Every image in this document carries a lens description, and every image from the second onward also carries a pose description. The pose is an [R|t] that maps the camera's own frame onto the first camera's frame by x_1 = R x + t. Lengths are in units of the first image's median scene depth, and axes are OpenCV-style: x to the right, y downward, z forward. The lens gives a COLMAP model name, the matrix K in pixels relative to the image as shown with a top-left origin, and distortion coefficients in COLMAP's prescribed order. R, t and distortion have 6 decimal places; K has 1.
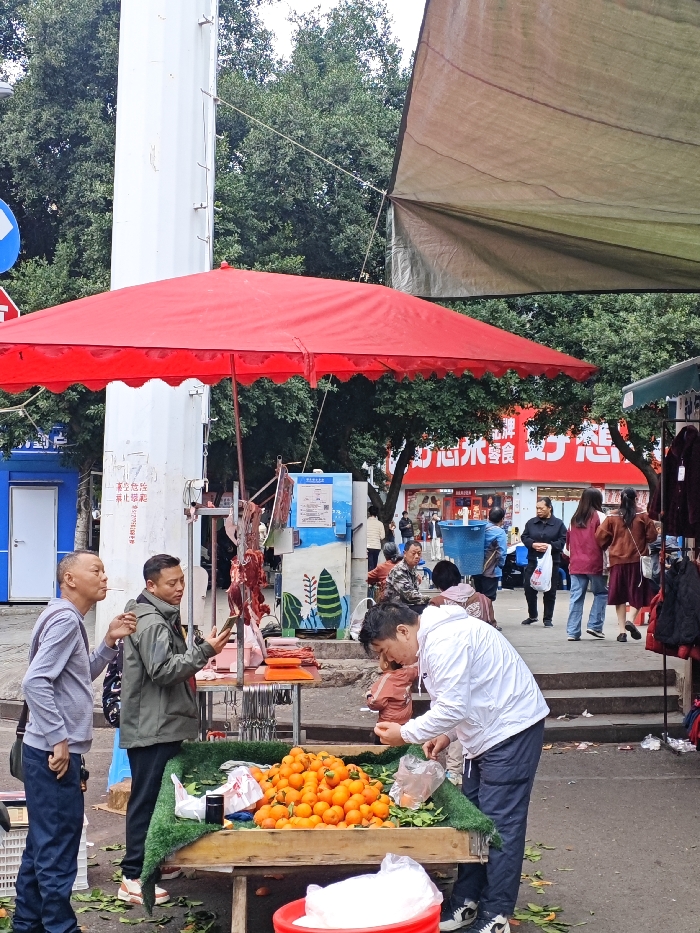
lens RADIAL K [[1292.6, 0, 350.0], [0, 1292.6, 466.5], [0, 0, 1]] dist [0.027229, 0.027795]
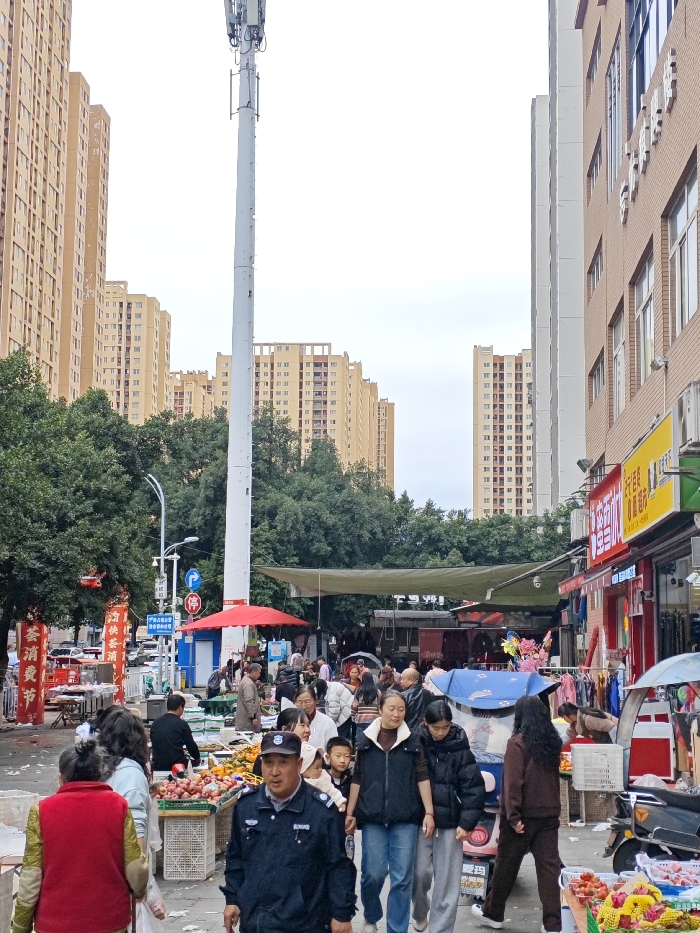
lens RADIAL K [[1292.6, 0, 350.0], [0, 1292.6, 466.5], [0, 0, 1]] dist [0.027229, 0.027795]
pose [[0.992853, -0.021008, -0.117482, 0.408099], [0.010076, 0.995626, -0.092888, -0.097530], [0.118919, 0.091041, 0.988721, -1.763960]]
